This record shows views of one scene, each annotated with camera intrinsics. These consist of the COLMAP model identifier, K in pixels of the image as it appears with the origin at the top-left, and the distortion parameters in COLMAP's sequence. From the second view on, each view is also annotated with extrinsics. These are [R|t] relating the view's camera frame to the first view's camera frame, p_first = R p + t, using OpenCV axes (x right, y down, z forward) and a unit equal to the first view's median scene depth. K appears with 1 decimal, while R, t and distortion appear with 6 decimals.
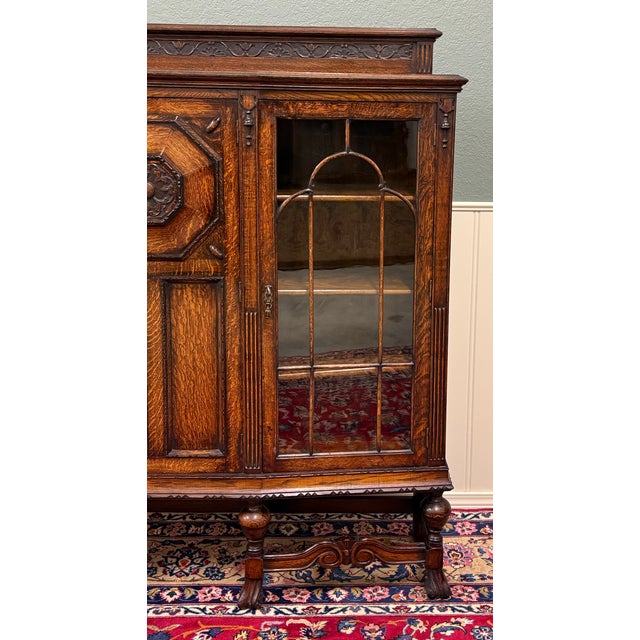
lens RADIAL K [[746.9, 0, 342.6], [0, 746.9, 233.8], [0, 0, 1]] dist [-0.001600, 0.000000]
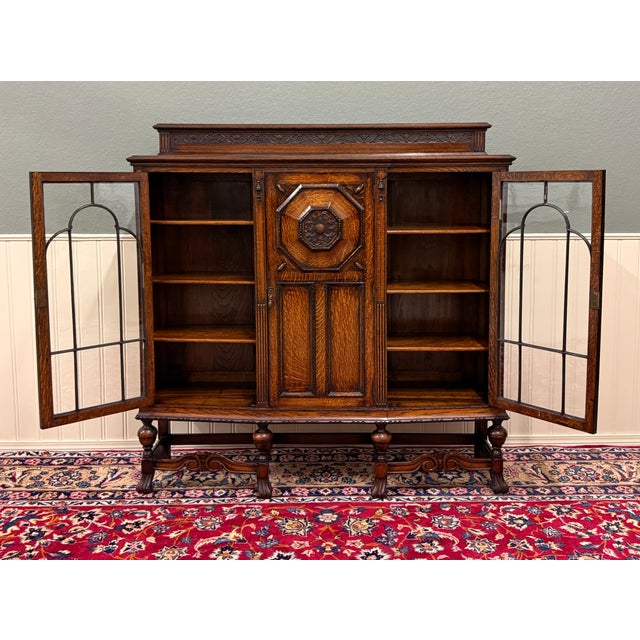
lens RADIAL K [[674.0, 0, 319.8], [0, 674.0, 238.8], [0, 0, 1]] dist [0.040351, 0.000000]
pose [[0.999784, -0.013339, -0.015937, -0.217057], [0.012545, 0.998726, -0.048878, 0.032952], [0.016569, 0.048668, 0.998678, -0.428909]]
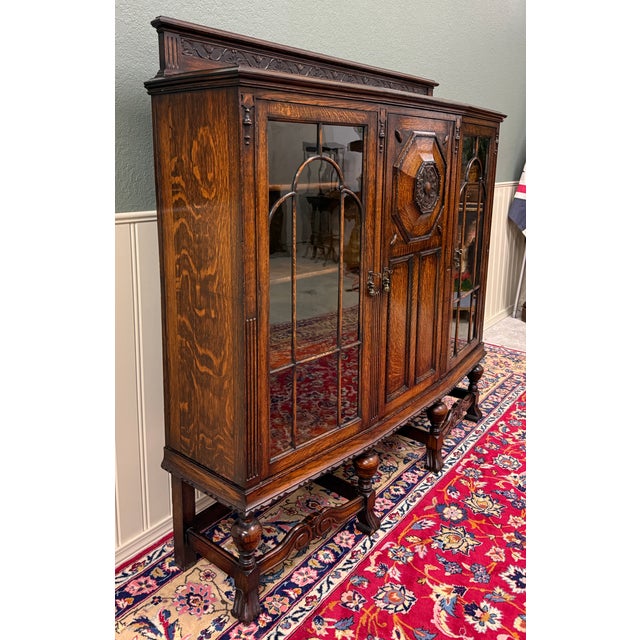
lens RADIAL K [[555.8, 0, 304.1], [0, 555.8, 251.2], [0, 0, 1]] dist [0.000150, -0.004583]
pose [[0.641299, -0.132777, 0.755715, -1.064353], [0.102069, 0.990923, 0.087487, -0.050290], [-0.760472, 0.021029, 0.649030, 0.479721]]
